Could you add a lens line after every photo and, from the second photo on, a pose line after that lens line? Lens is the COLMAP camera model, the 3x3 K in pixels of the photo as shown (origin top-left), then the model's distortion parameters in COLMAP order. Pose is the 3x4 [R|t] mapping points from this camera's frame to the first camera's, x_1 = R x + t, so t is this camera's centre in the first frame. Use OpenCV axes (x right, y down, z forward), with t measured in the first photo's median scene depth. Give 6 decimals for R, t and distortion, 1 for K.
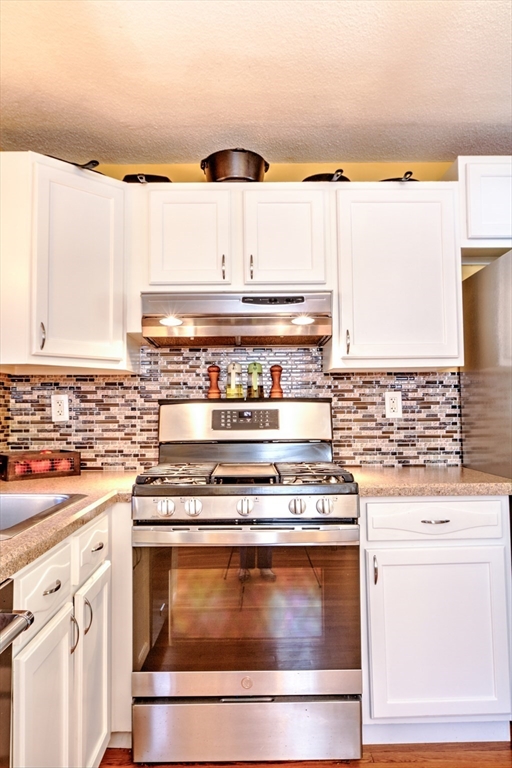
lens RADIAL K [[570.1, 0, 256.0], [0, 570.1, 384.0], [0, 0, 1]] dist [-0.018745, 0.008338]
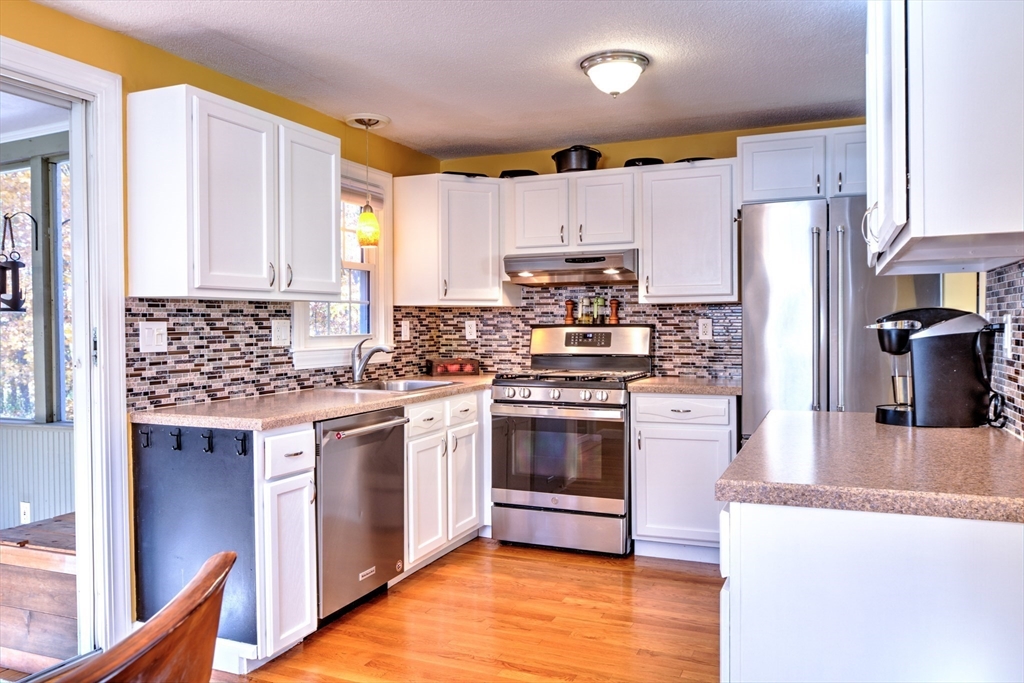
lens RADIAL K [[760.1, 0, 518.2], [0, 760.1, 337.9], [0, 0, 1]] dist [-0.018745, 0.008338]
pose [[0.916110, 0.011937, -0.400749, 0.548089], [0.016888, 0.997521, 0.068318, -0.068368], [0.400570, -0.069354, 0.913637, -0.732163]]
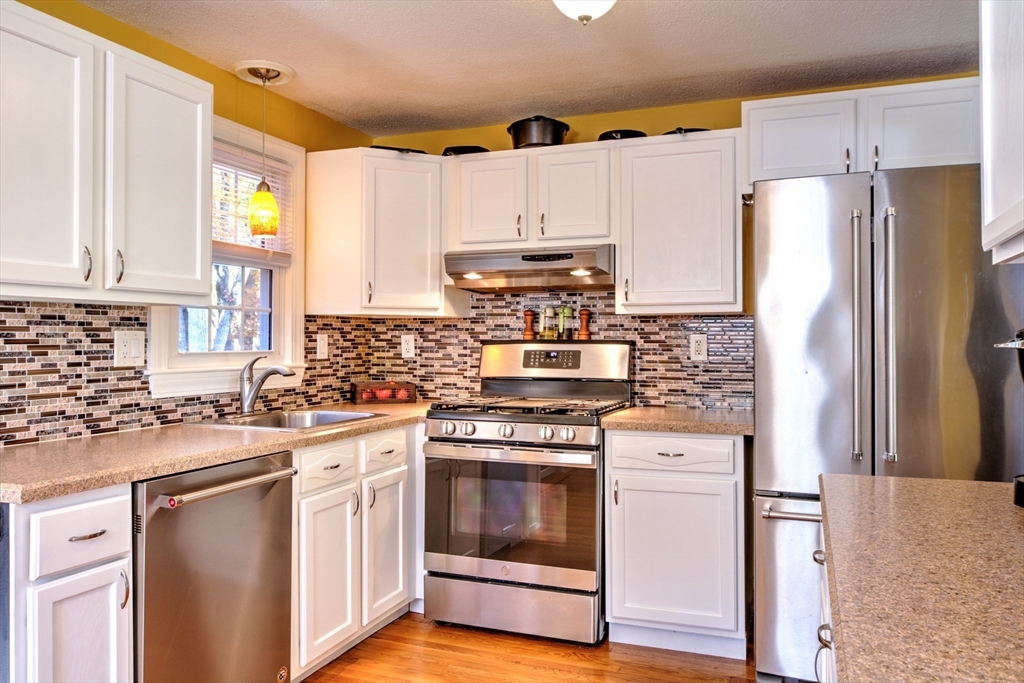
lens RADIAL K [[760.1, 0, 518.2], [0, 760.1, 337.9], [0, 0, 1]] dist [-0.018745, 0.008338]
pose [[0.929643, 0.009683, -0.368334, 0.448104], [0.007975, 0.998892, 0.046387, -0.046322], [0.368375, -0.046061, 0.928536, -0.376724]]
